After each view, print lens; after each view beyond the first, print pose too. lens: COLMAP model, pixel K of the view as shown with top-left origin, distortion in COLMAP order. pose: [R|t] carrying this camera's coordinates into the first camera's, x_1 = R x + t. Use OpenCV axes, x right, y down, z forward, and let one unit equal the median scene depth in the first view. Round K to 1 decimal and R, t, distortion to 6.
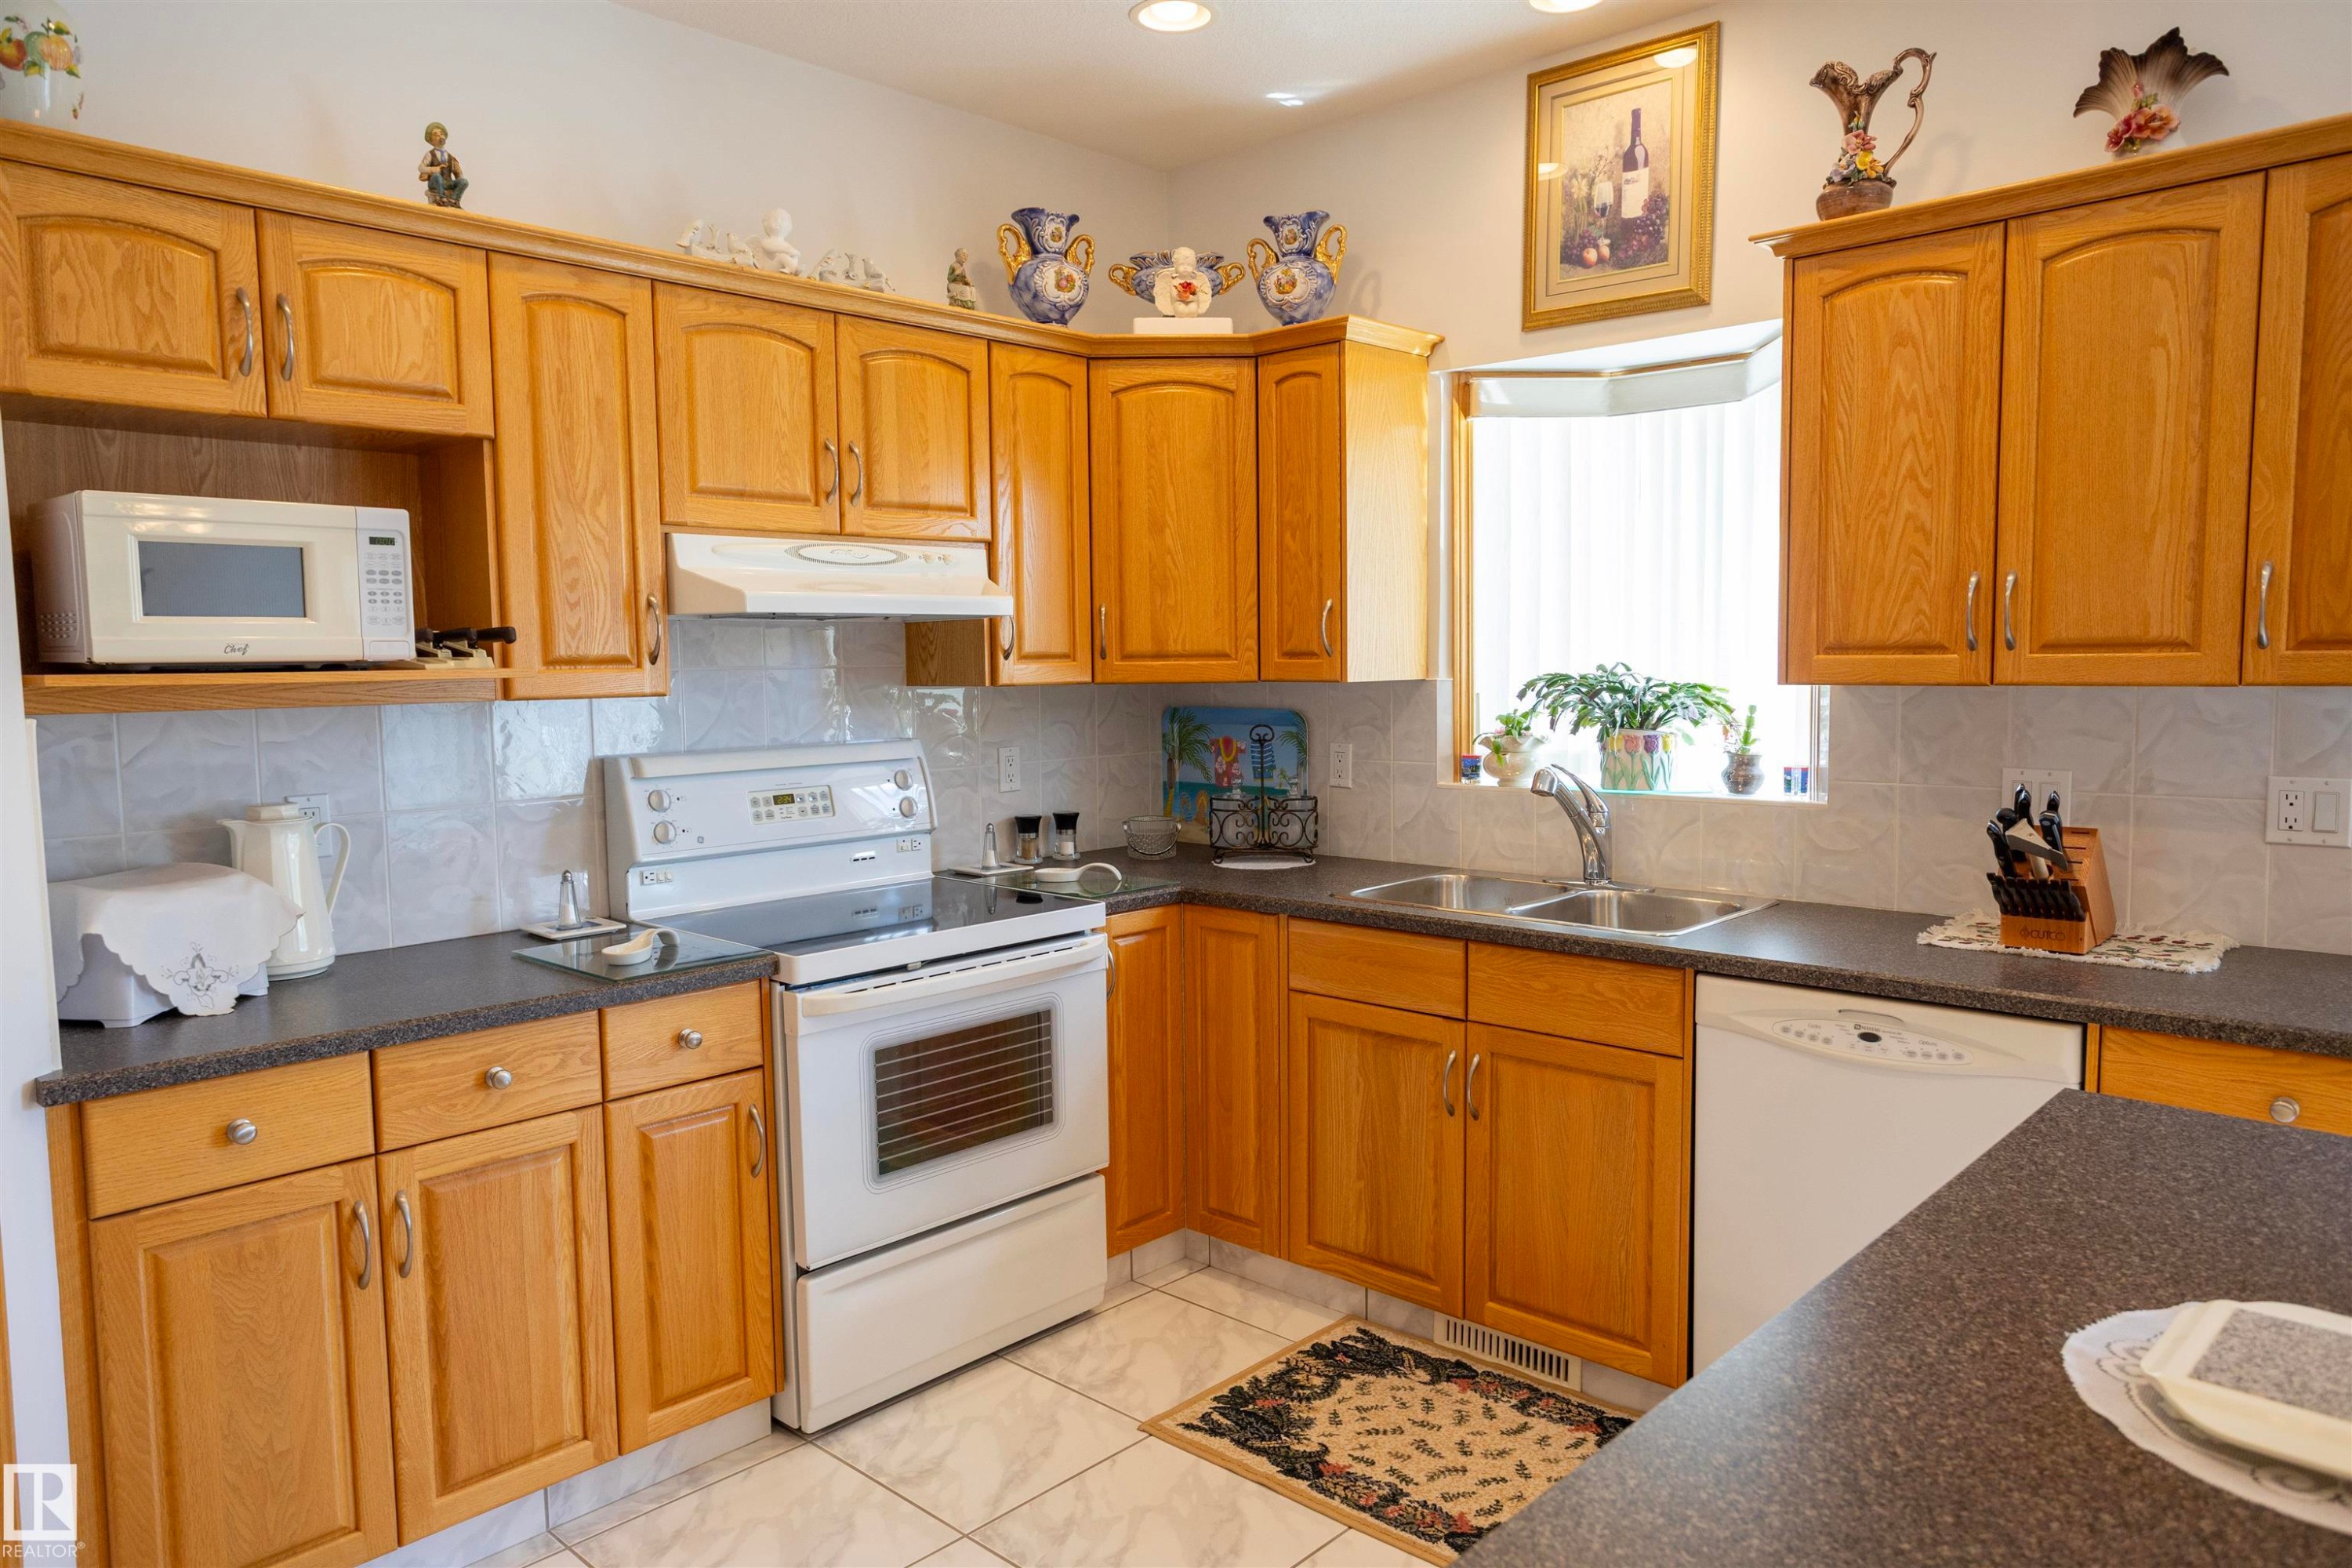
lens RADIAL K [[1564.8, 0, 1191.8], [0, 1564.8, 793.9], [0, 0, 1]] dist [-0.029225, 0.047246]
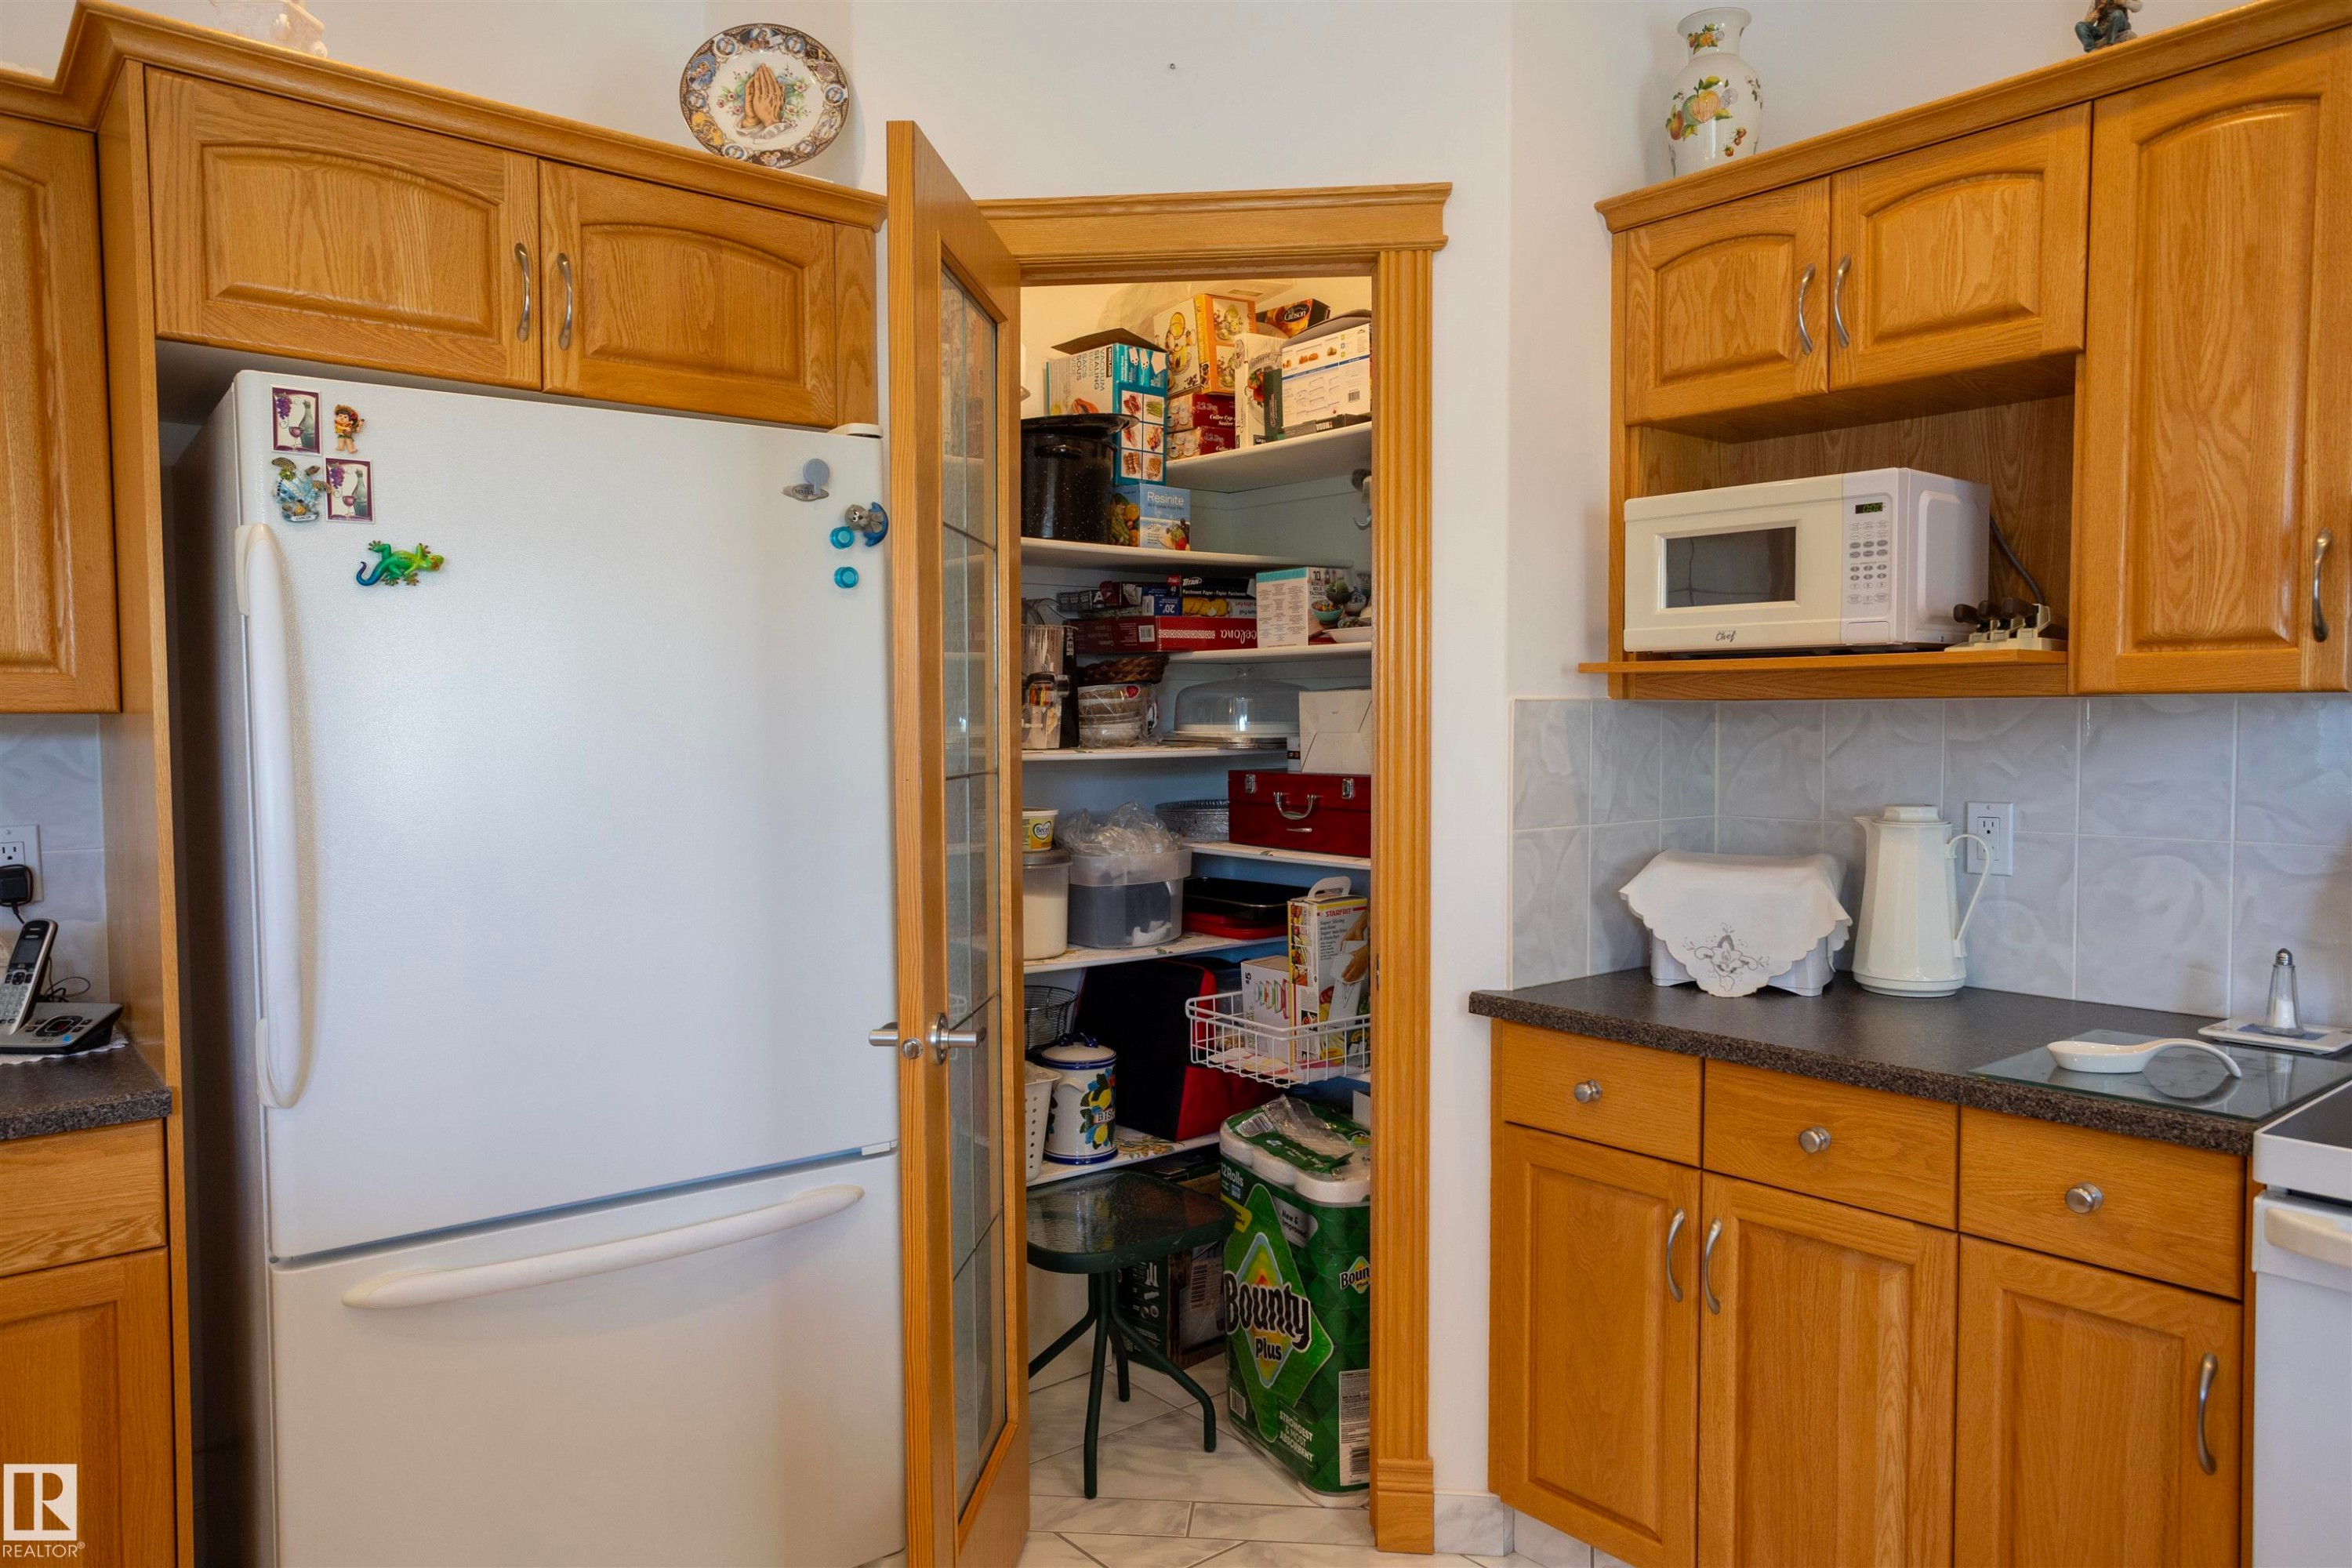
lens RADIAL K [[1564.8, 0, 1191.8], [0, 1564.8, 793.9], [0, 0, 1]] dist [-0.029225, 0.047246]
pose [[-0.120641, 0.063565, -0.990659, 0.299443], [-0.084272, 0.993690, 0.074022, -0.026020], [0.989113, 0.092415, -0.114523, 0.545515]]
